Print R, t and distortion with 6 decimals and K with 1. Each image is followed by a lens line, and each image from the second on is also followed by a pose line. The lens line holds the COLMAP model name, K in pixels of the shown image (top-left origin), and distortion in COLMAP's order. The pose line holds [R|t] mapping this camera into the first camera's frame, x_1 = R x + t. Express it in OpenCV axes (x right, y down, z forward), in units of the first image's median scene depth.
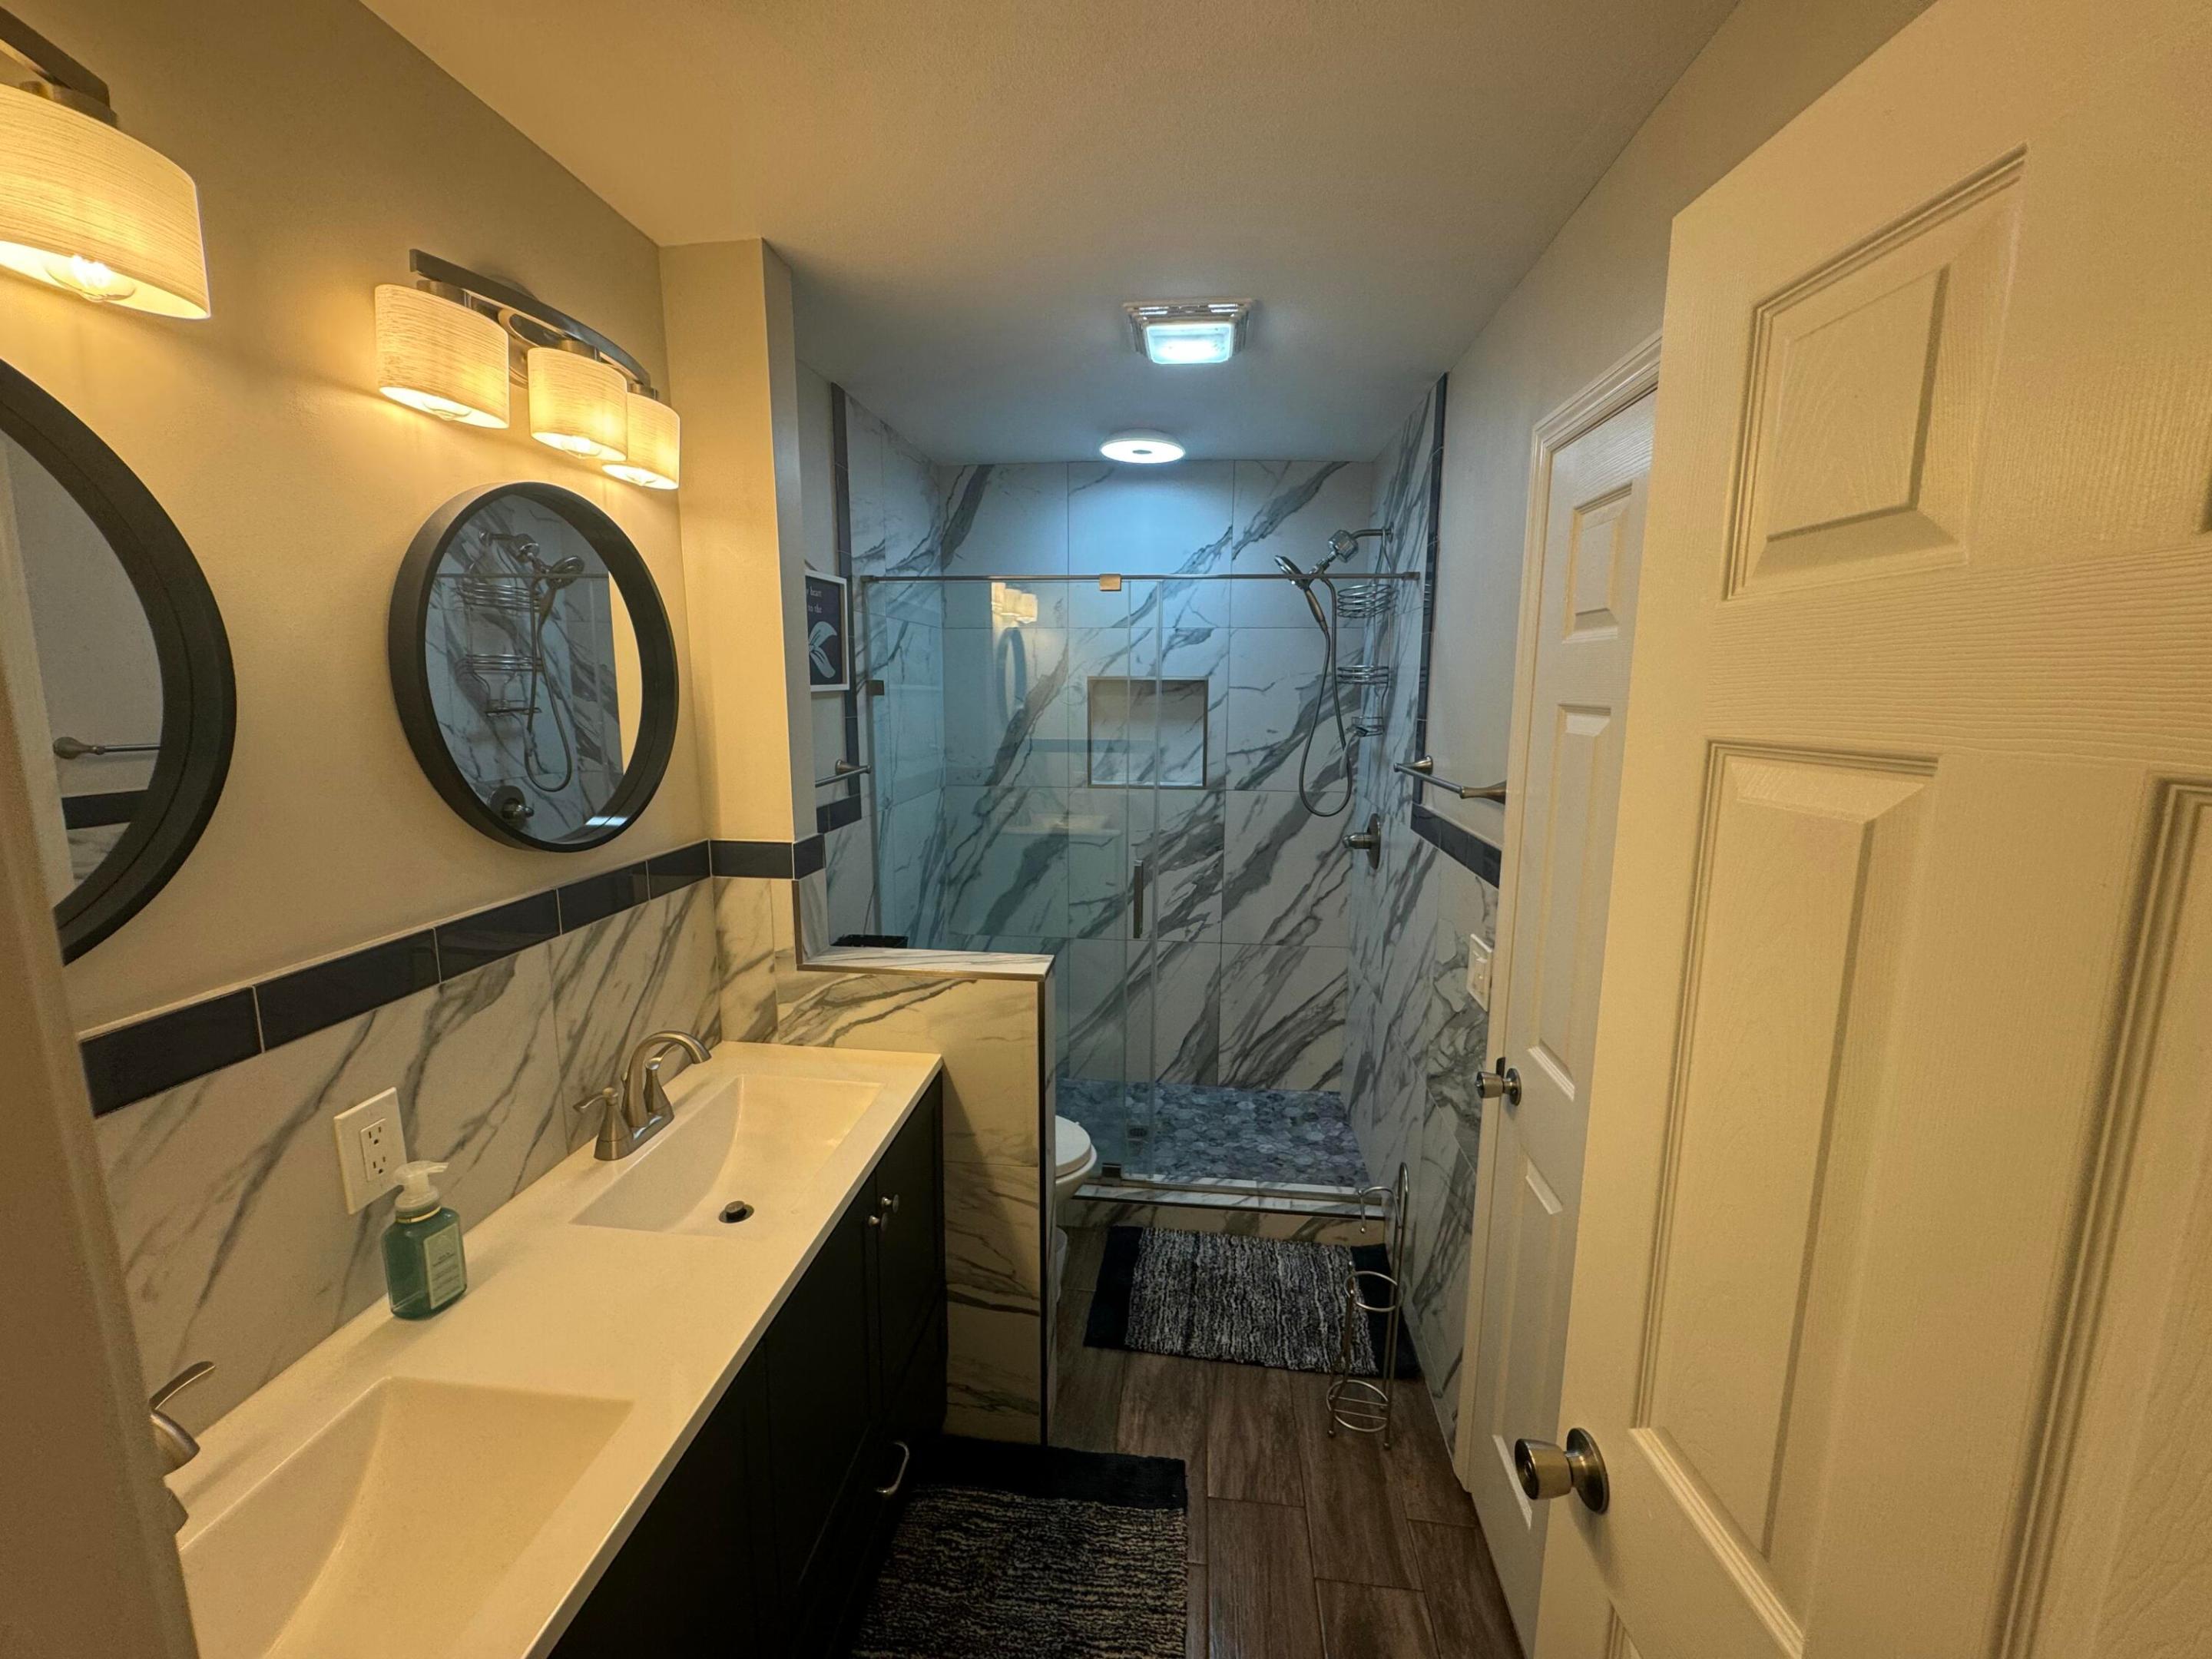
lens RADIAL K [[882.0, 0, 1104.8], [0, 882.0, 830.7], [0, 0, 1]] dist [-0.002447, 0.000086]
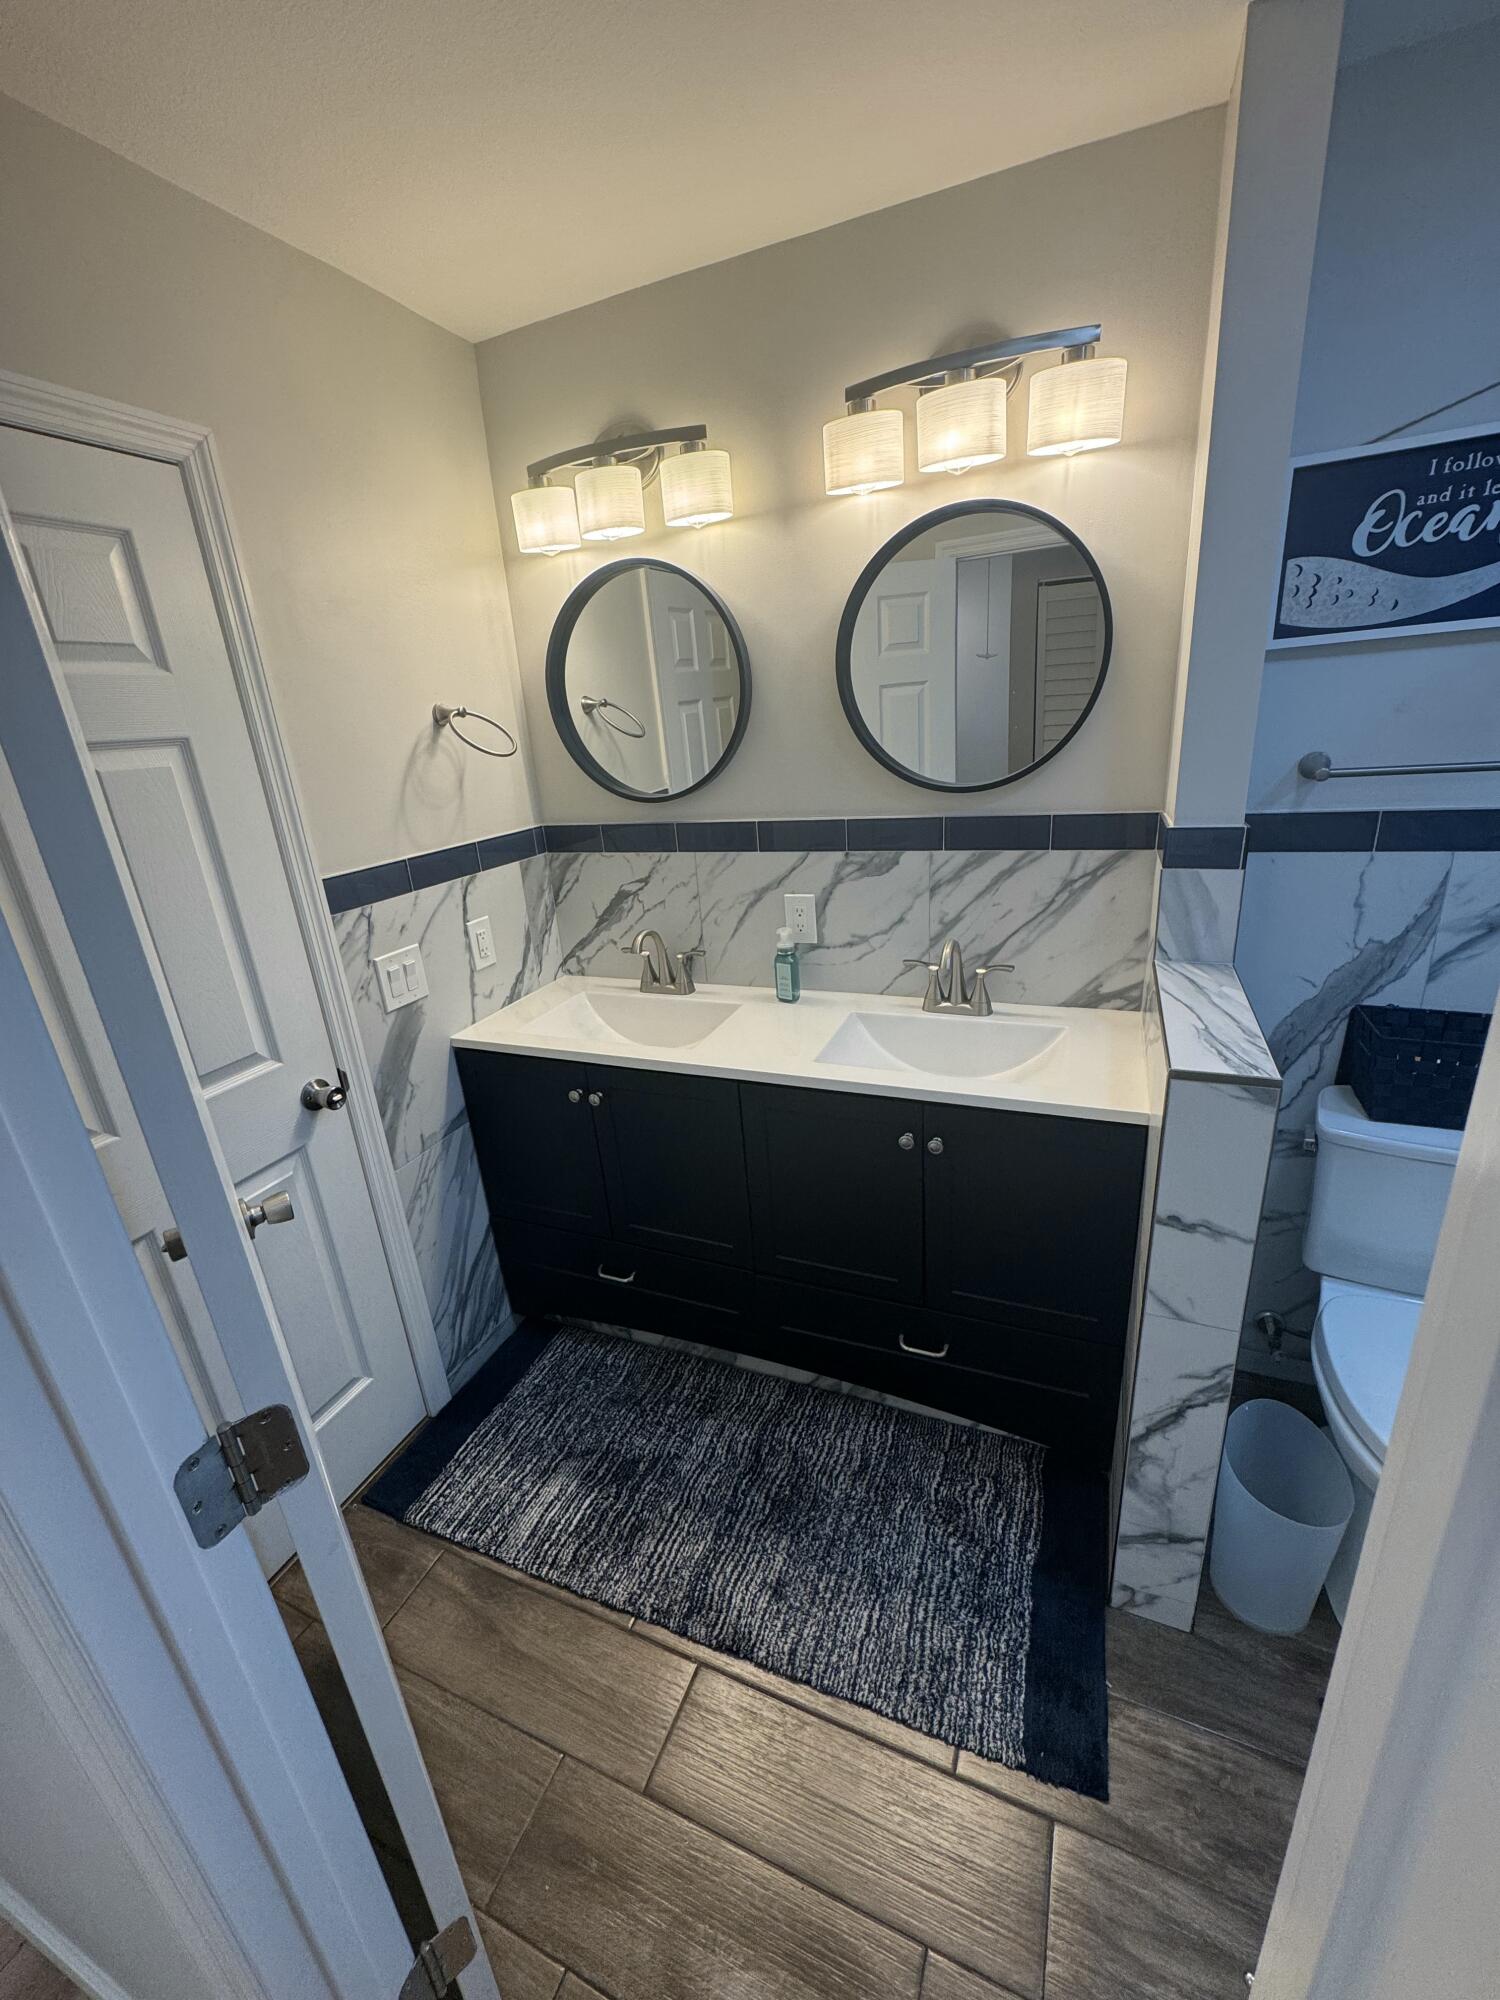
lens RADIAL K [[803.3, 0, 747.3], [0, 803.3, 994.3], [0, 0, 1]] dist [-0.001265, -0.000305]
pose [[-0.290417, 0.331911, -0.897493, 0.327432], [-0.084581, 0.925342, 0.369580, -0.054741], [0.953155, 0.183243, -0.240661, 0.469081]]
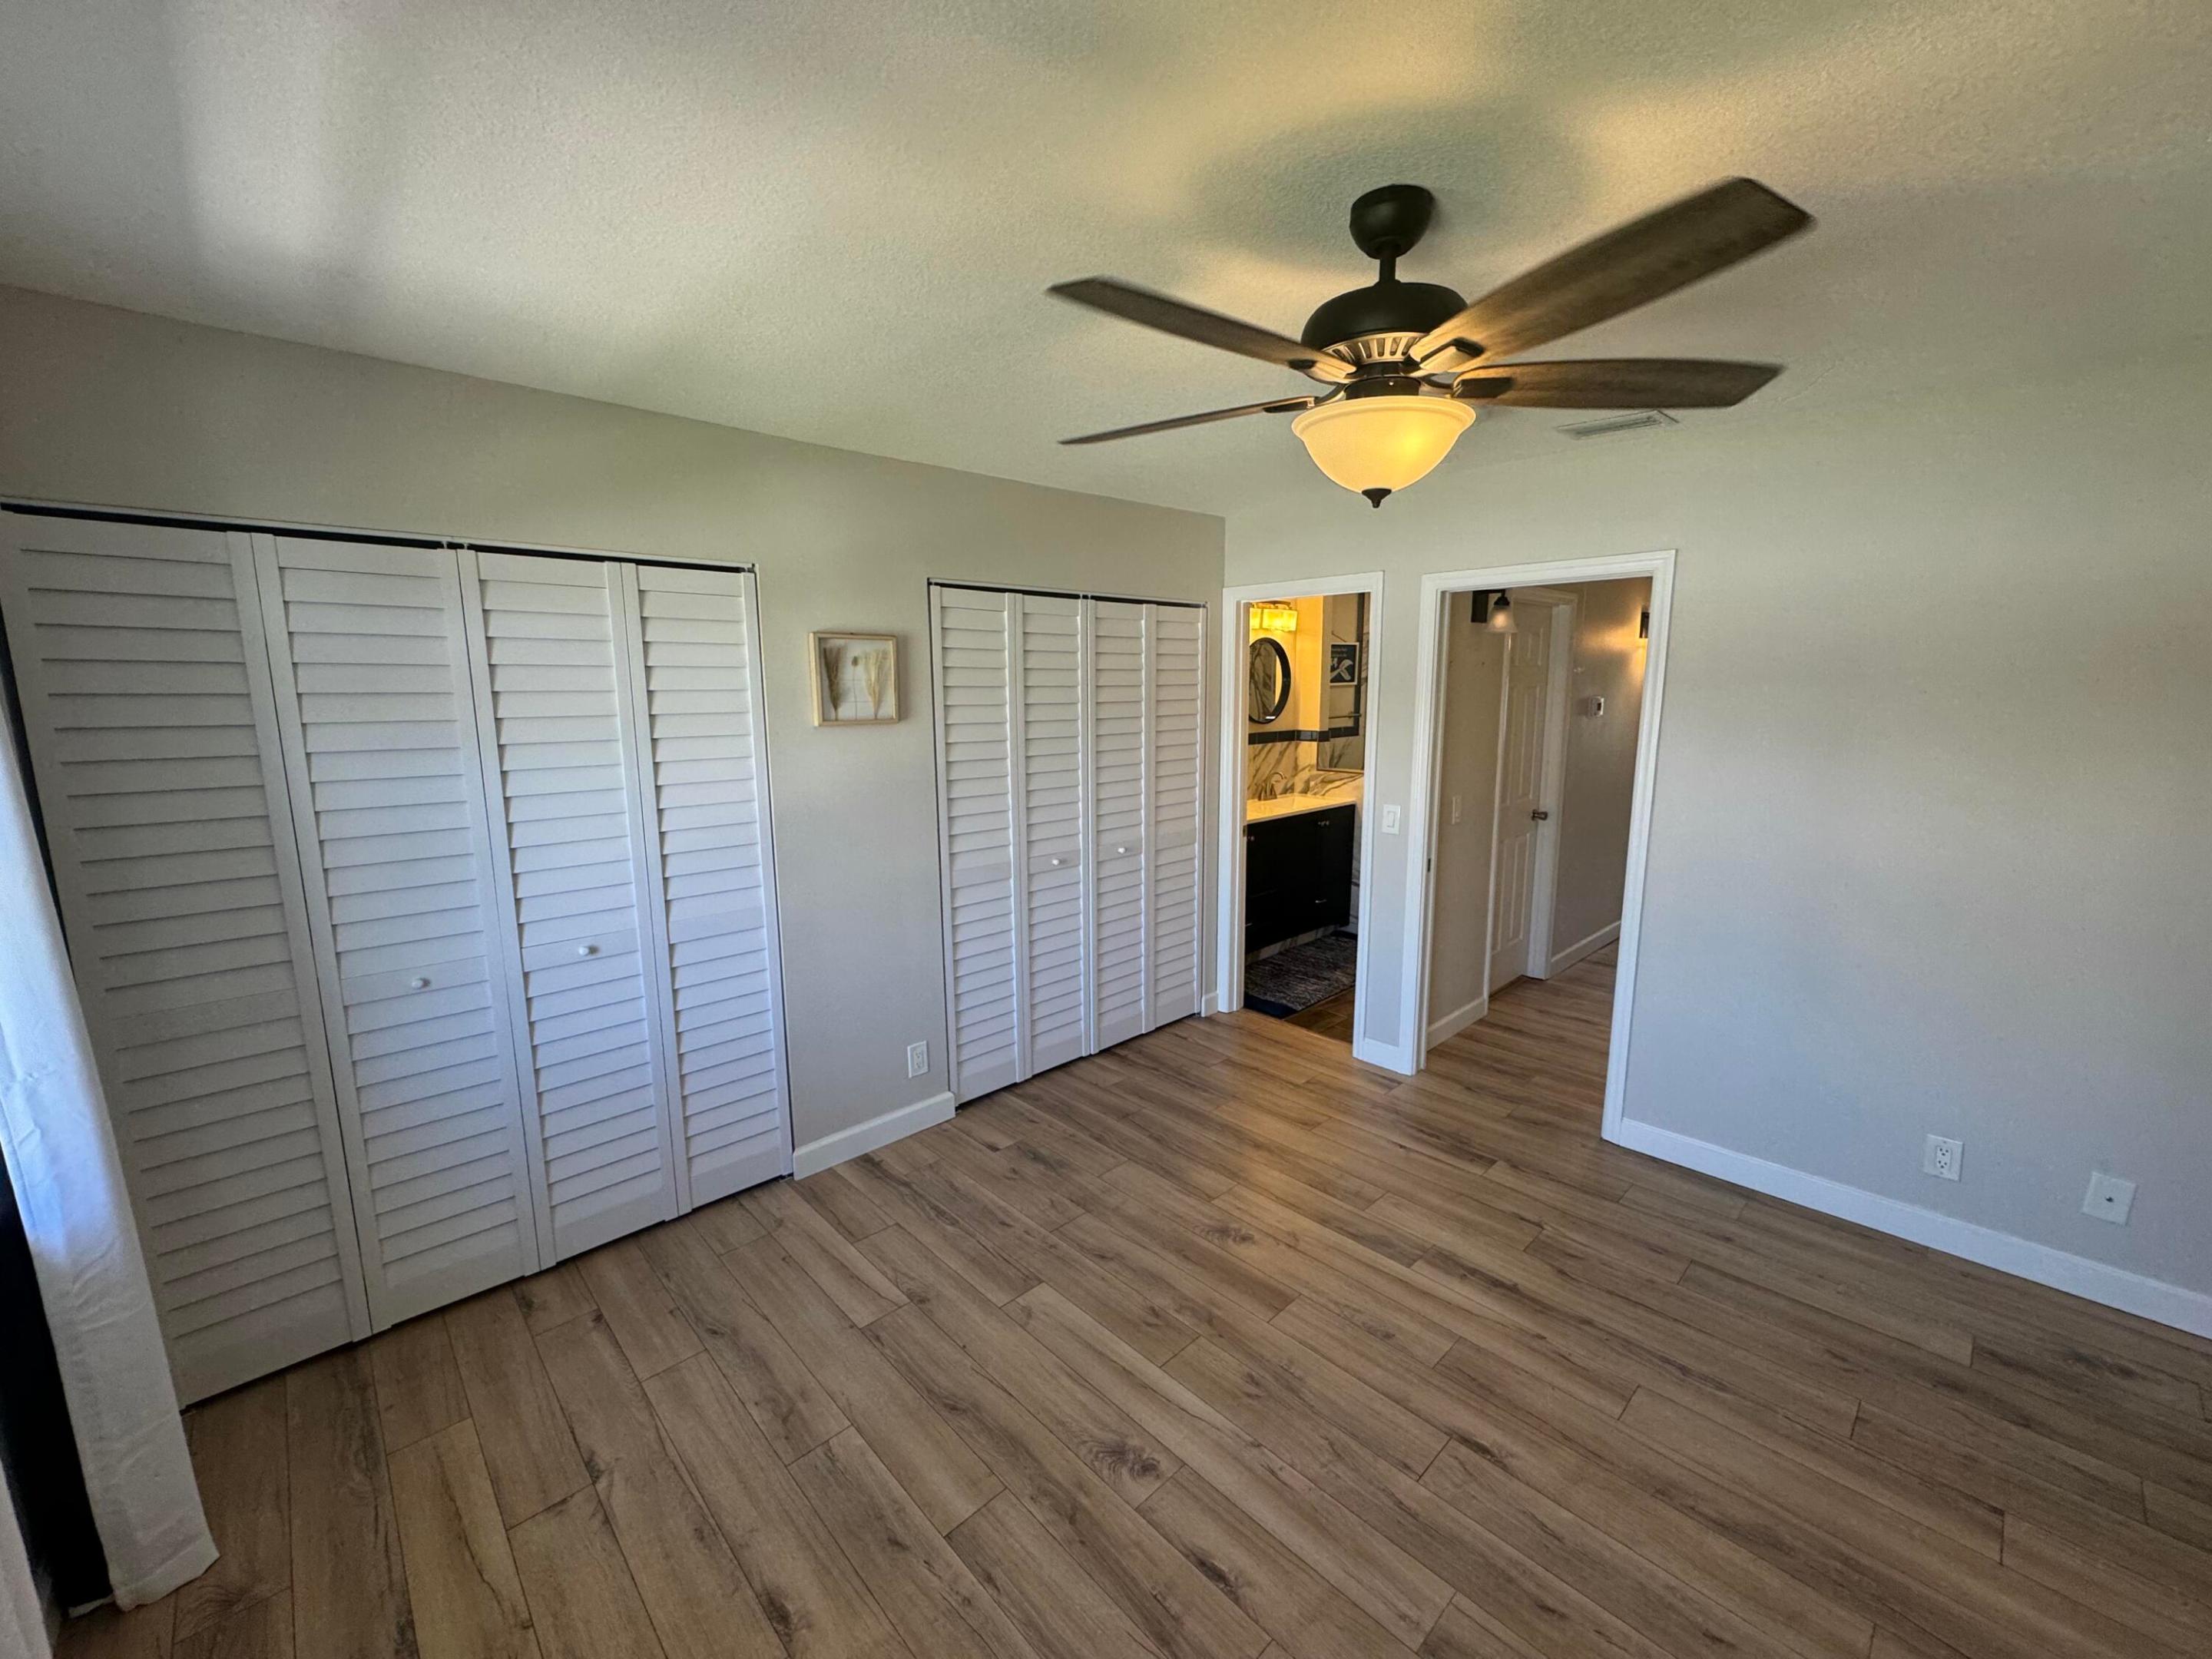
lens RADIAL K [[882.0, 0, 1104.8], [0, 882.0, 830.7], [0, 0, 1]] dist [-0.002447, 0.000086]
pose [[0.762010, 0.097673, -0.640156, 0.673377], [-0.096964, 0.994624, 0.036335, 0.195844], [0.640264, 0.034384, 0.767385, -1.153783]]
